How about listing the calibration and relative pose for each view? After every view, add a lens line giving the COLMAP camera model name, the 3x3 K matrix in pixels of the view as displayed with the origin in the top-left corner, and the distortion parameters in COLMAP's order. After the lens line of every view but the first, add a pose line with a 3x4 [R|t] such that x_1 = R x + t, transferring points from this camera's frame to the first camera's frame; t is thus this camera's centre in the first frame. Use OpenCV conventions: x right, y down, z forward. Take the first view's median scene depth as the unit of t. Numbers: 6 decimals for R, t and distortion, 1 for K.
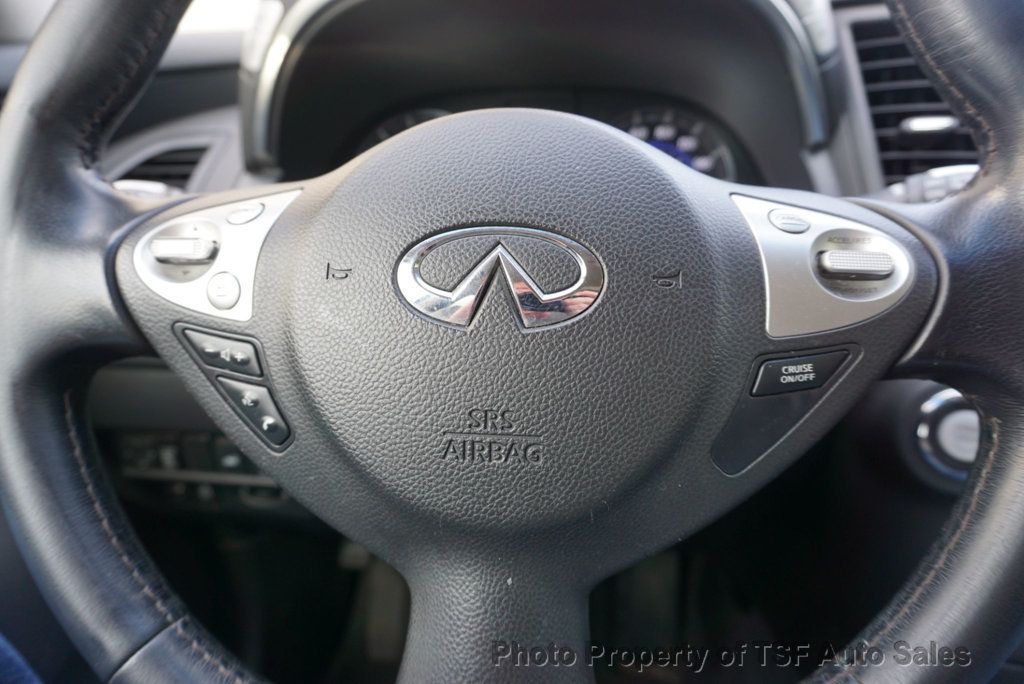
lens RADIAL K [[700.8, 0, 507.6], [0, 700.8, 344.7], [0, 0, 1]] dist [-0.004071, -0.001095]
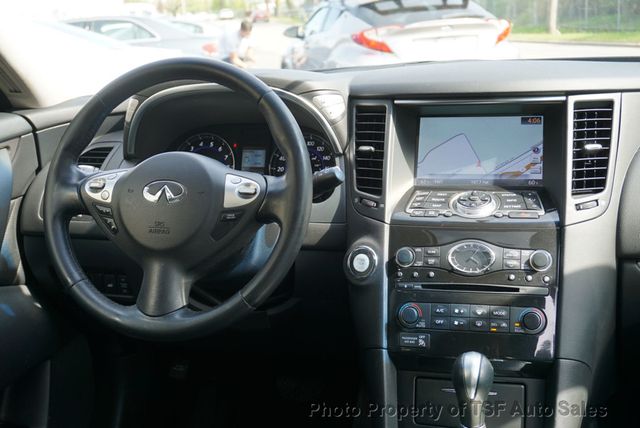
lens RADIAL K [[797.2, 0, 319.2], [0, 797.2, 216.7], [0, 0, 1]] dist [0.043417, 0.000000]
pose [[0.986112, 0.022295, -0.164576, 1.619082], [-0.044888, 0.989846, -0.134870, 0.627478], [0.159898, 0.140384, 0.977100, -3.390704]]
